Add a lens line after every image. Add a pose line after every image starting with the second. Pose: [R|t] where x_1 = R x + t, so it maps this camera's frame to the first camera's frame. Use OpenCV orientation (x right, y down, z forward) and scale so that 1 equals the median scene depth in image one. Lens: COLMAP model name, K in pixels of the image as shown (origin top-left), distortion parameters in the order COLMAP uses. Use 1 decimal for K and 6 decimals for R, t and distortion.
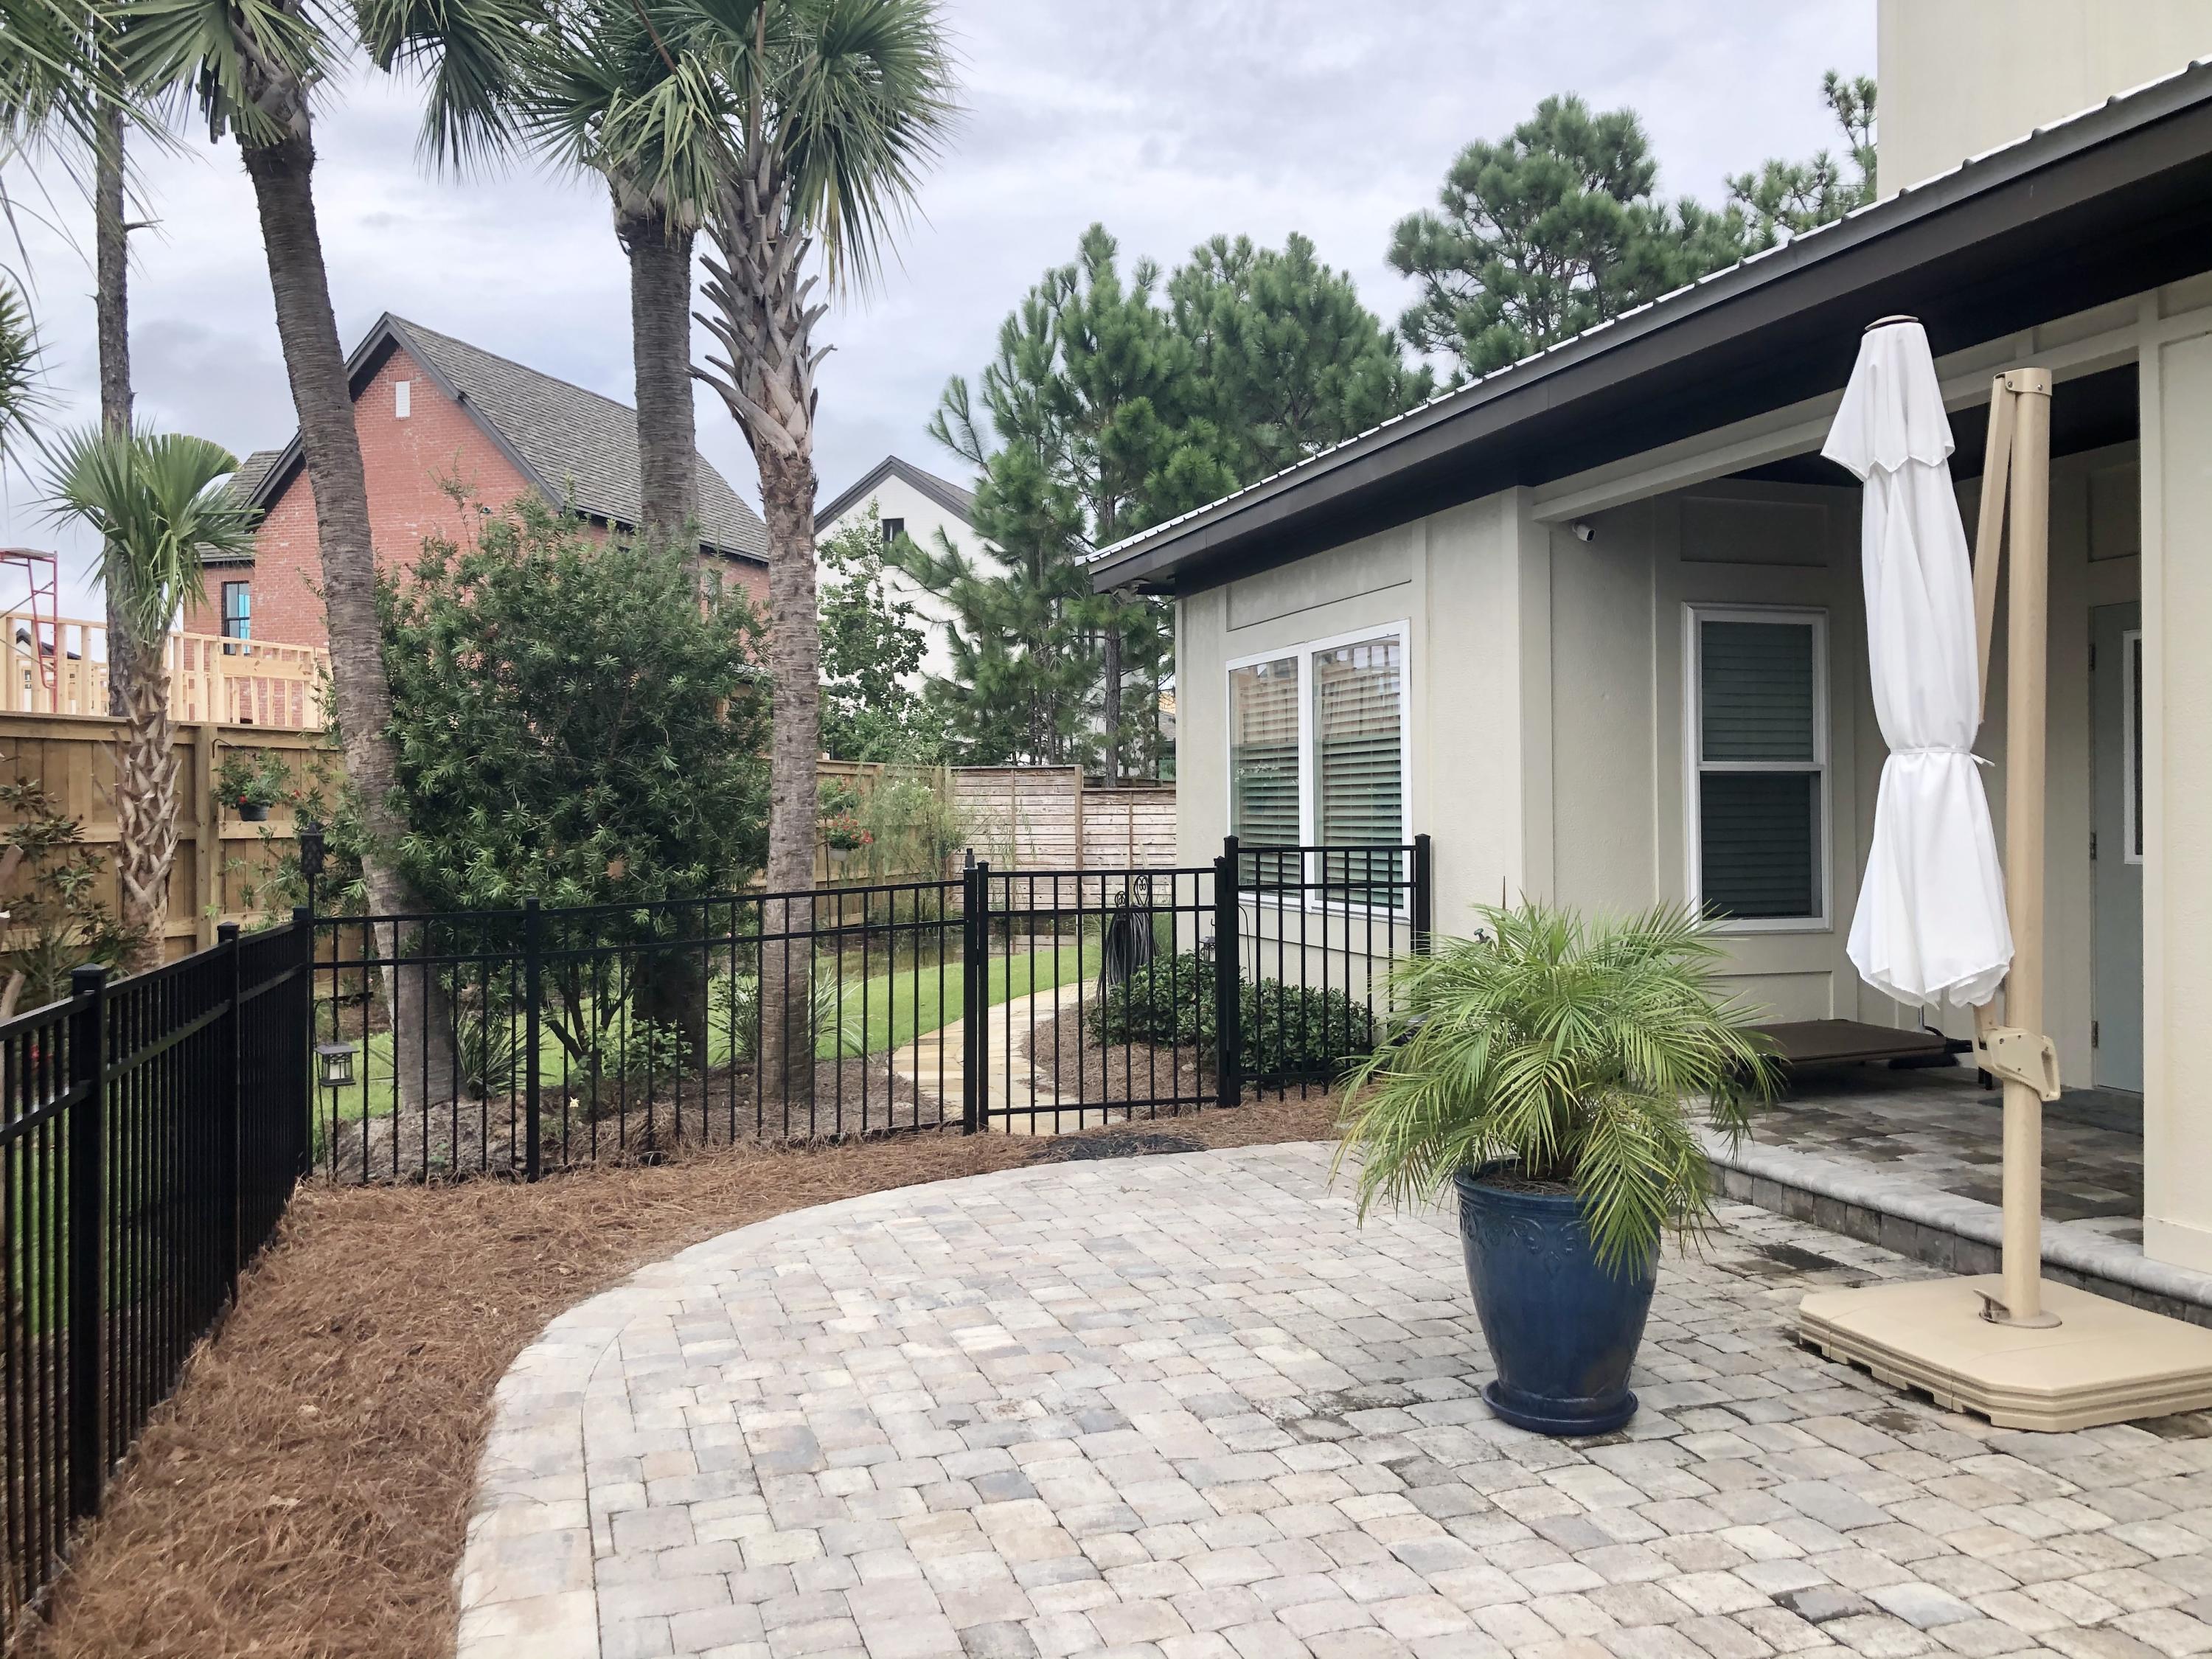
lens RADIAL K [[1834.7, 0, 1112.7], [0, 1834.7, 813.9], [0, 0, 1]] dist [0.032225, 0.013705]
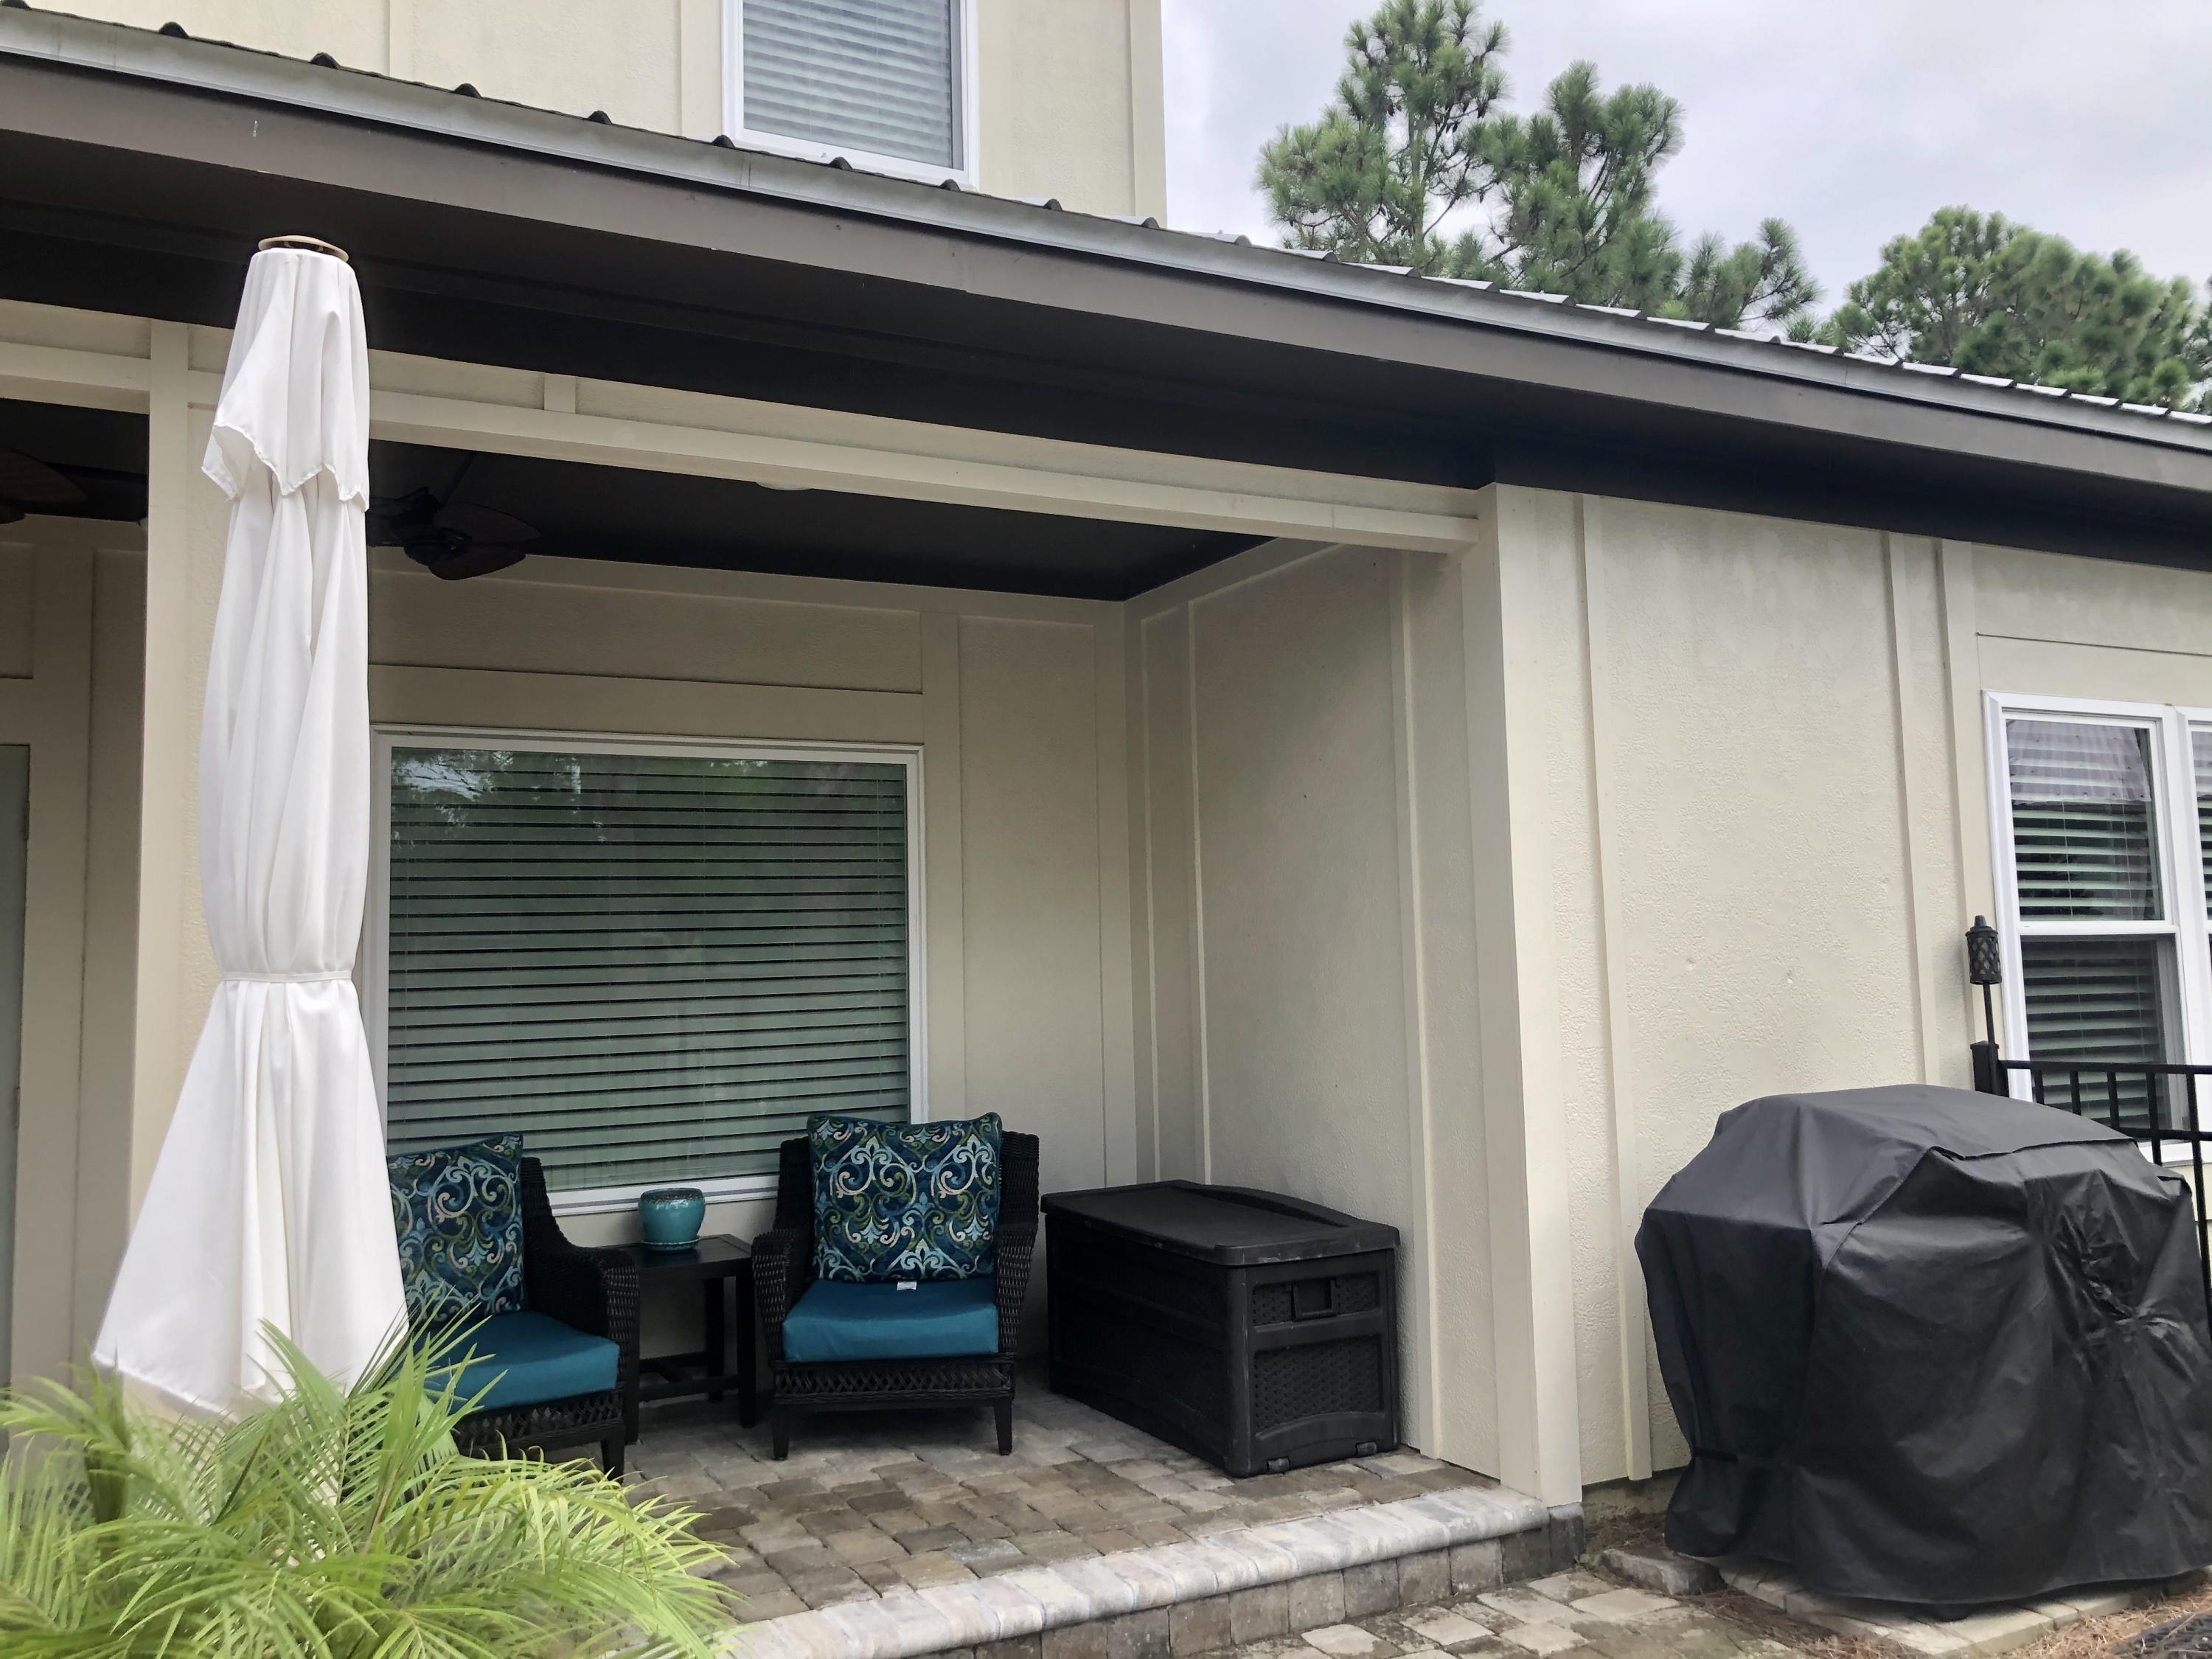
lens RADIAL K [[1834.7, 0, 1112.7], [0, 1834.7, 813.9], [0, 0, 1]] dist [0.032225, 0.013705]
pose [[-0.177942, 0.095513, 0.979395, -0.291970], [0.029589, 0.995348, -0.091693, -0.012400], [-0.983596, 0.012664, -0.179941, 1.032299]]
